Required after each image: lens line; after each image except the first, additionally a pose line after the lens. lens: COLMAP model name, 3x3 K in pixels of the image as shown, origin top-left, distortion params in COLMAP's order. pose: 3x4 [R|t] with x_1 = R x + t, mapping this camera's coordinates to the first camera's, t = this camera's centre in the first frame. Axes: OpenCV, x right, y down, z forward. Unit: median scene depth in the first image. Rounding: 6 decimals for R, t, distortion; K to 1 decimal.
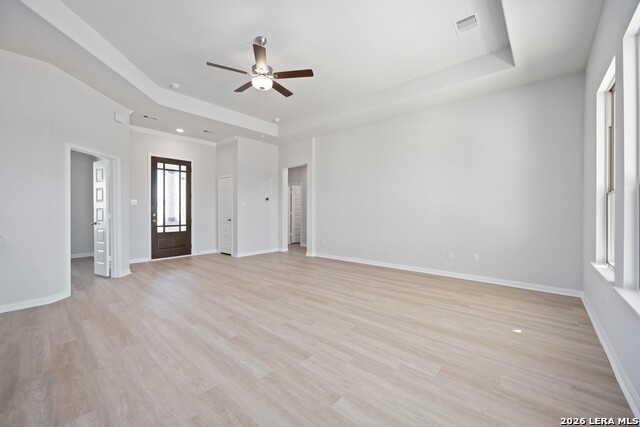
lens RADIAL K [[256.7, 0, 317.5], [0, 256.7, 211.7], [0, 0, 1]] dist [-0.001216, -0.001028]
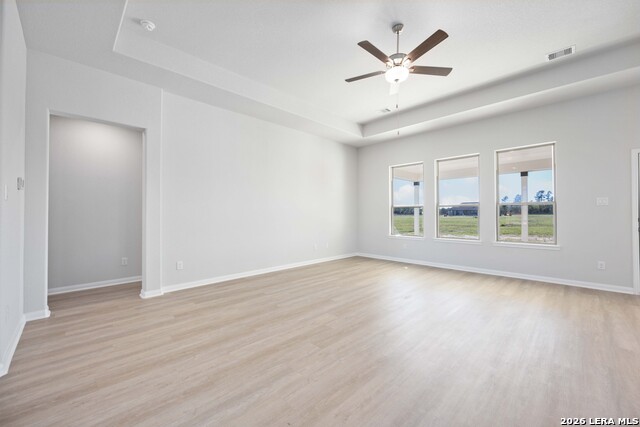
lens RADIAL K [[256.7, 0, 321.7], [0, 256.7, 210.2], [0, 0, 1]] dist [-0.001216, -0.001028]
pose [[0.075328, 0.012563, 0.997080, -1.076995], [0.007962, 0.999881, -0.013200, -0.008398], [-0.997127, 0.008933, 0.075219, 1.126883]]
